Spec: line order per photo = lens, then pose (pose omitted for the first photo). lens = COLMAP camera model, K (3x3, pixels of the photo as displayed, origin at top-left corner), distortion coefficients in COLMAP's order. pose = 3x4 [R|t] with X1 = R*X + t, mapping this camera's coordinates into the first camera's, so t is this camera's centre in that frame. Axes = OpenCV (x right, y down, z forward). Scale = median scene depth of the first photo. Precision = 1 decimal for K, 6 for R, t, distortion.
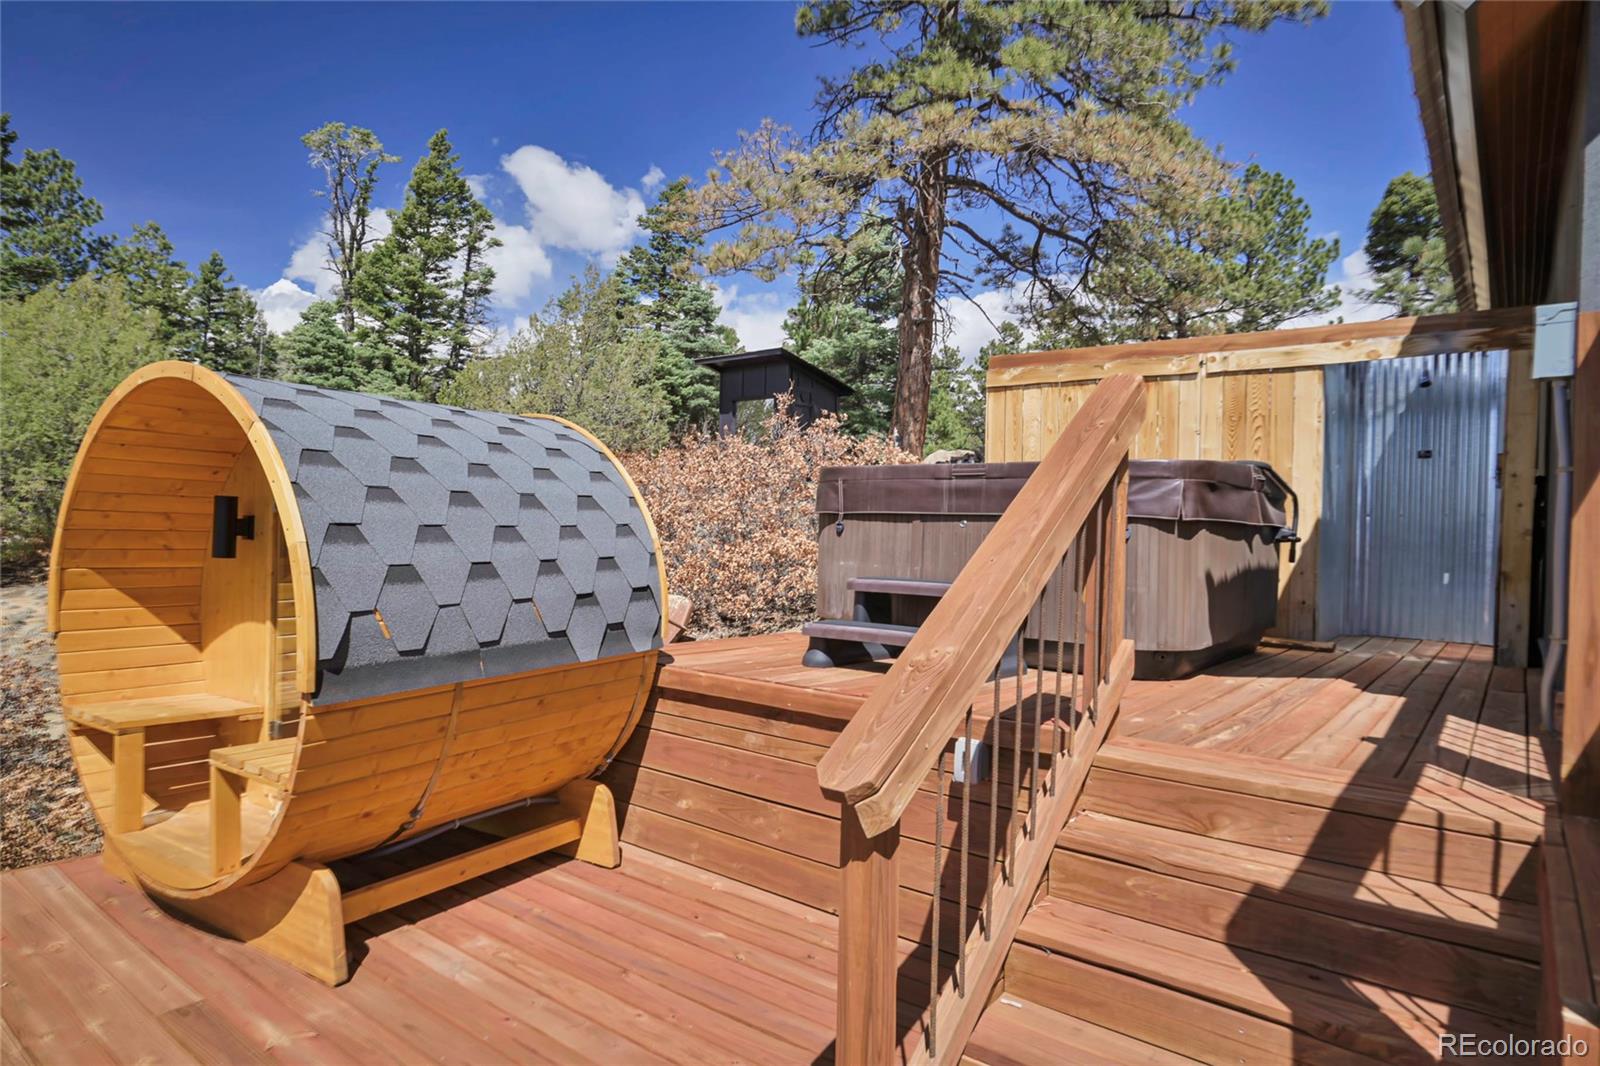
lens RADIAL K [[931.2, 0, 778.7], [0, 931.2, 535.3], [0, 0, 1]] dist [-0.037619, 0.014751]
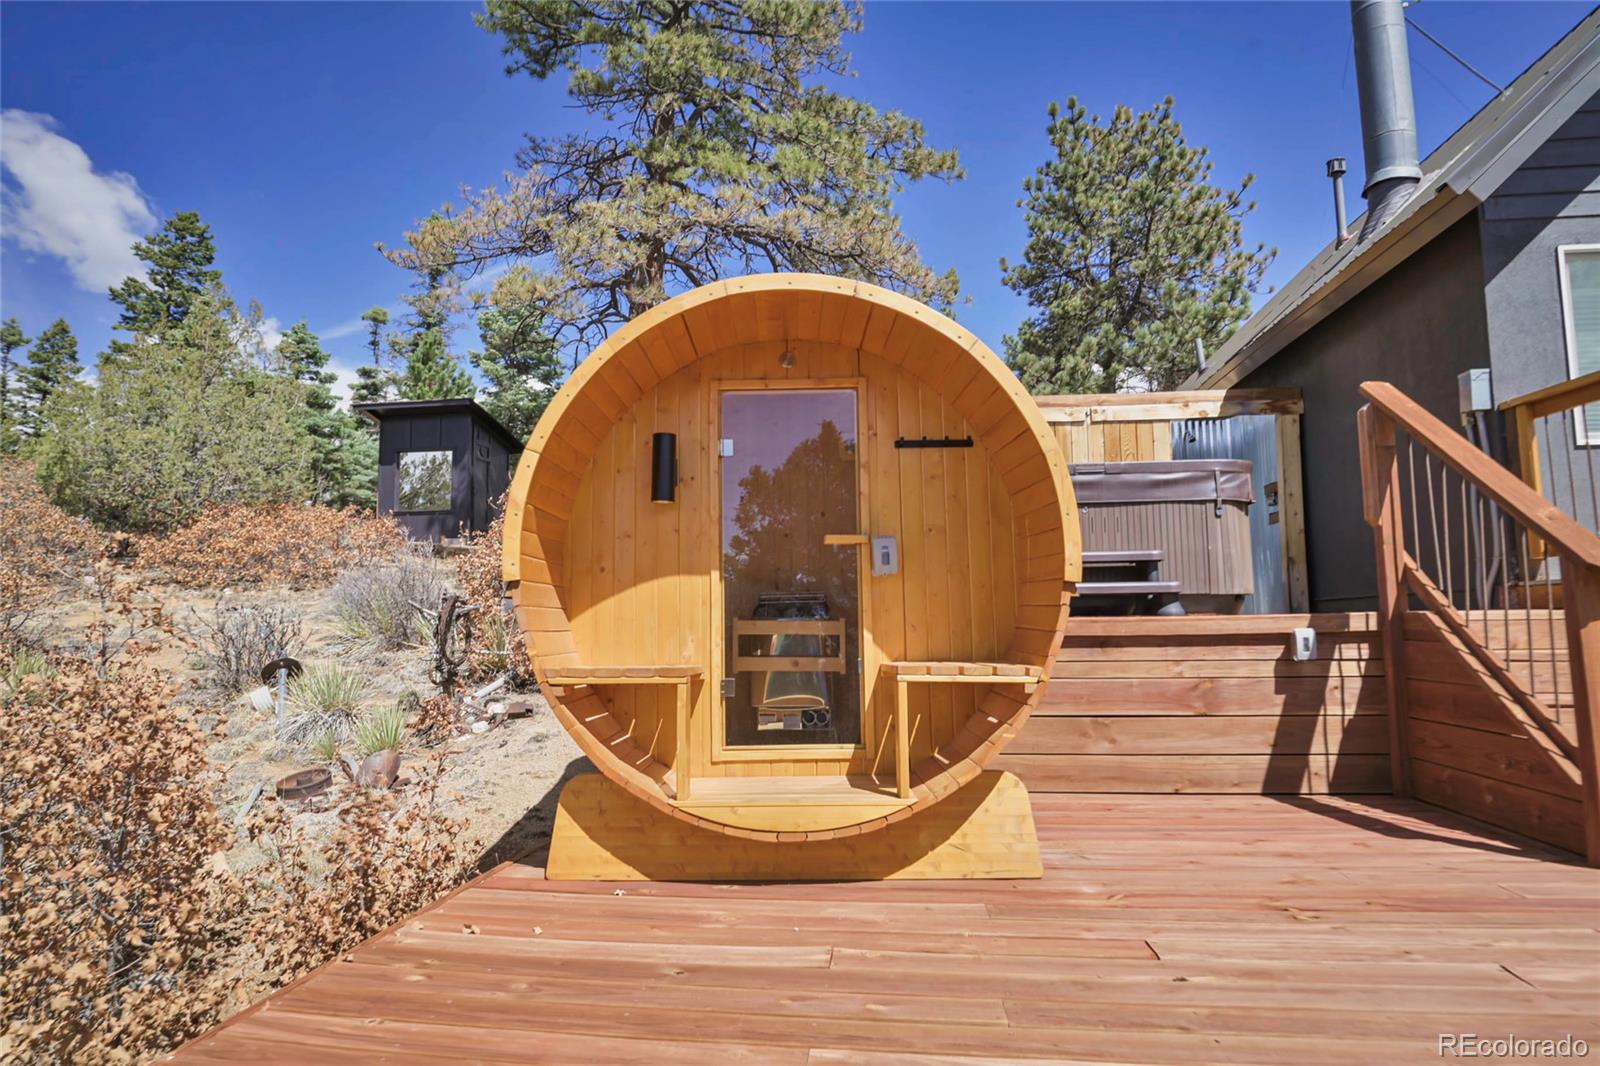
lens RADIAL K [[928.1, 0, 778.3], [0, 928.1, 532.5], [0, 0, 1]] dist [-0.037657, 0.014632]
pose [[0.861335, 0.015377, 0.507804, -0.139757], [0.032777, 0.995777, -0.085750, 0.019510], [-0.506978, 0.090504, 0.857194, 0.023350]]
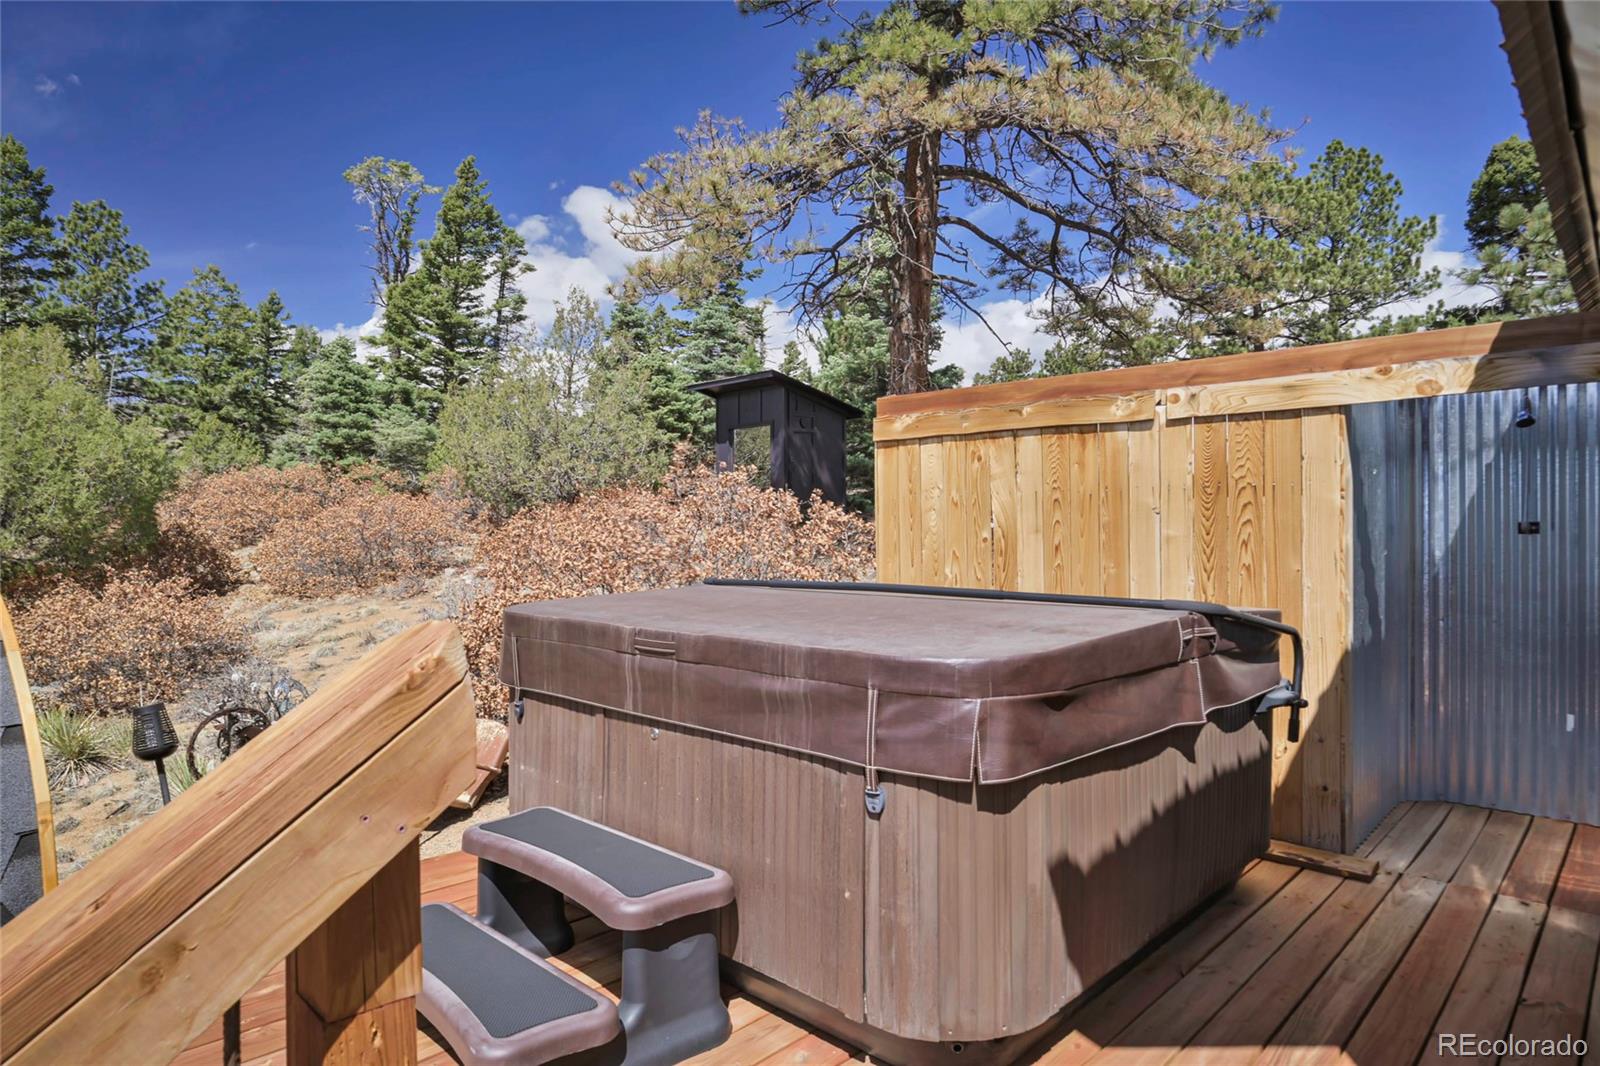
lens RADIAL K [[928.1, 0, 778.3], [0, 928.1, 532.5], [0, 0, 1]] dist [-0.037657, 0.014632]
pose [[0.995640, -0.027895, -0.089012, 0.057402], [0.026734, 0.999542, -0.014213, -0.021961], [0.089368, 0.011772, 0.995929, 0.076741]]
